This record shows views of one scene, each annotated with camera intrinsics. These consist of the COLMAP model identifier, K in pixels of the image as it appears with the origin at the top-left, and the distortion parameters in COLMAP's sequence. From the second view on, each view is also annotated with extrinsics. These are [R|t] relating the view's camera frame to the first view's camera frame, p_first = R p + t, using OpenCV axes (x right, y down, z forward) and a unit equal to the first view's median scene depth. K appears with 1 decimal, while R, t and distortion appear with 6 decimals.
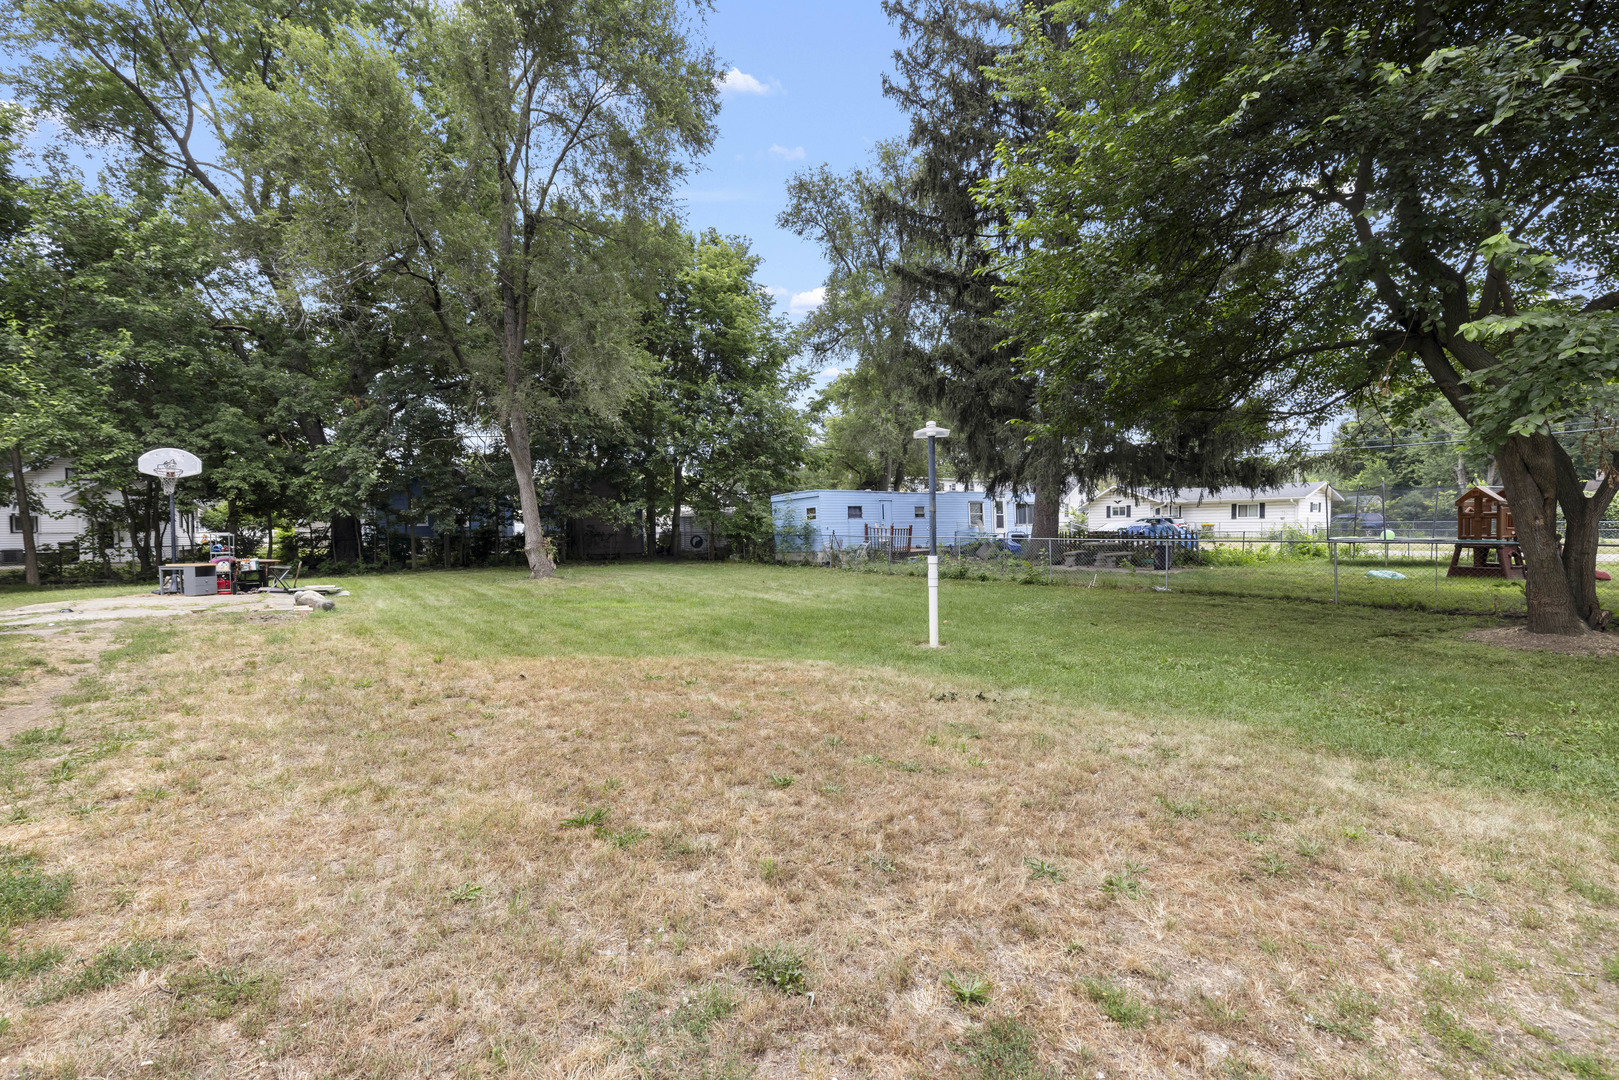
lens RADIAL K [[738.7, 0, 808.1], [0, 738.7, 548.9], [0, 0, 1]] dist [0.004142, 0.000539]
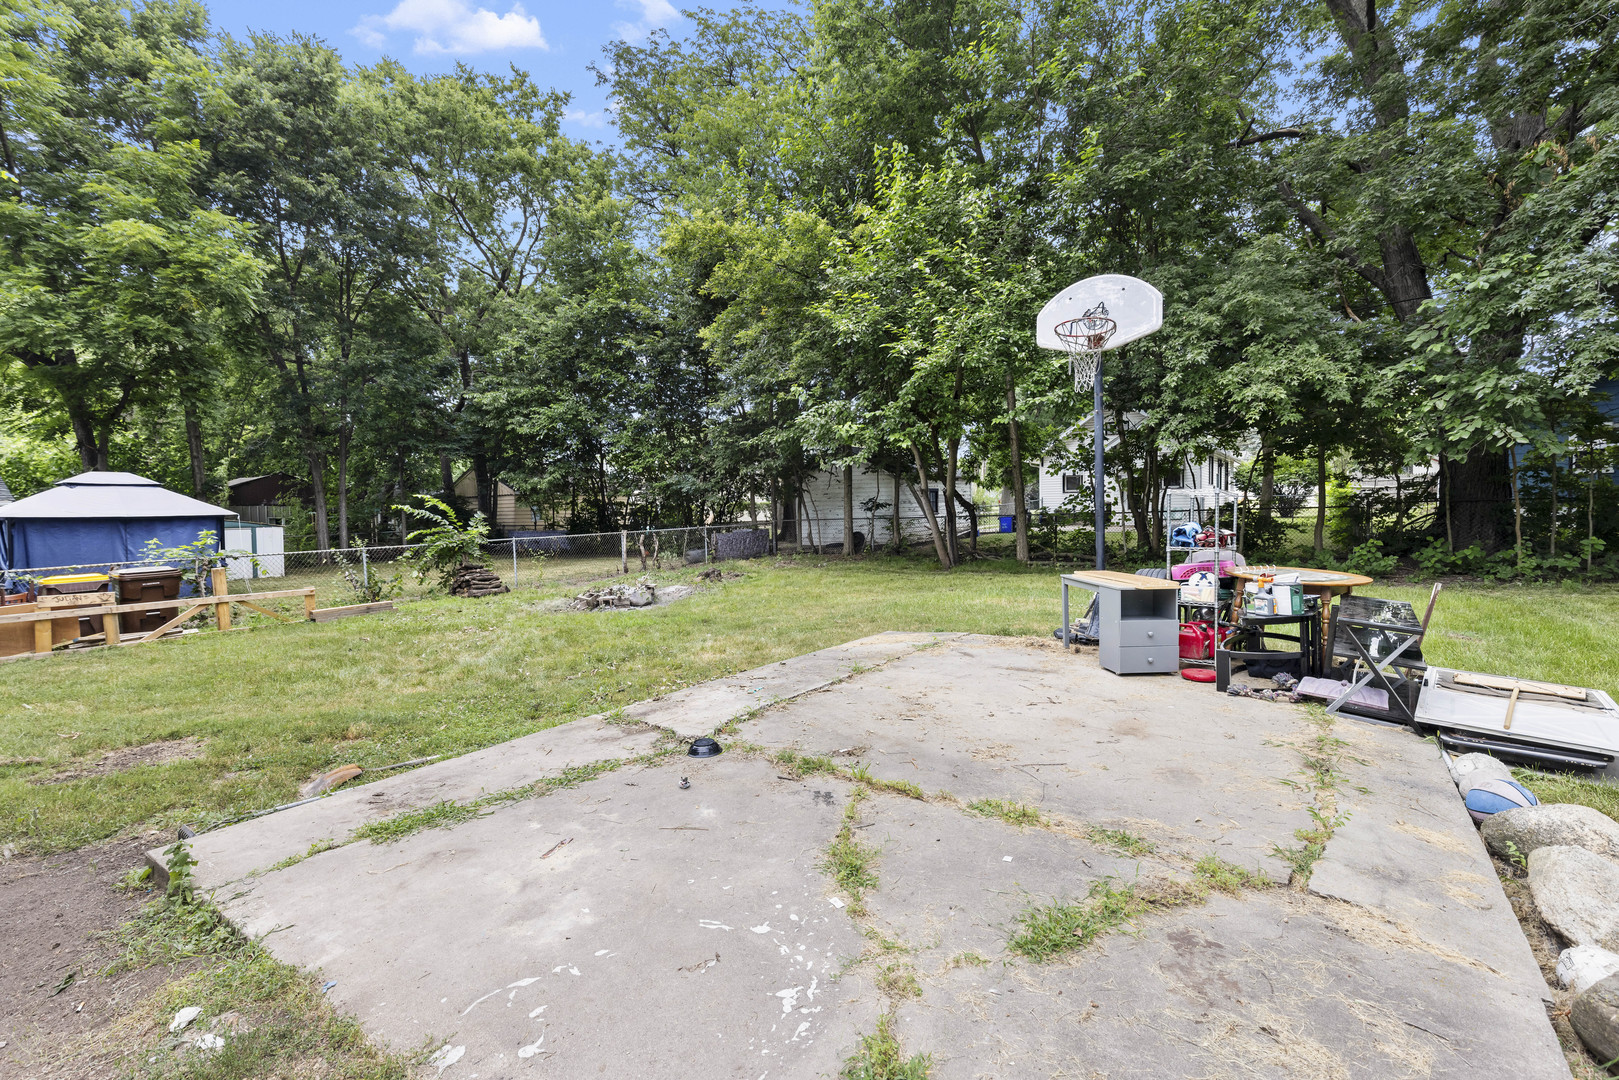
lens RADIAL K [[738.7, 0, 806.7], [0, 738.7, 550.0], [0, 0, 1]] dist [0.004142, 0.000539]
pose [[0.338473, 0.061717, -0.938950, -0.378835], [-0.005328, 0.997956, 0.063675, -0.010655], [0.940961, -0.016550, 0.338110, 0.509109]]
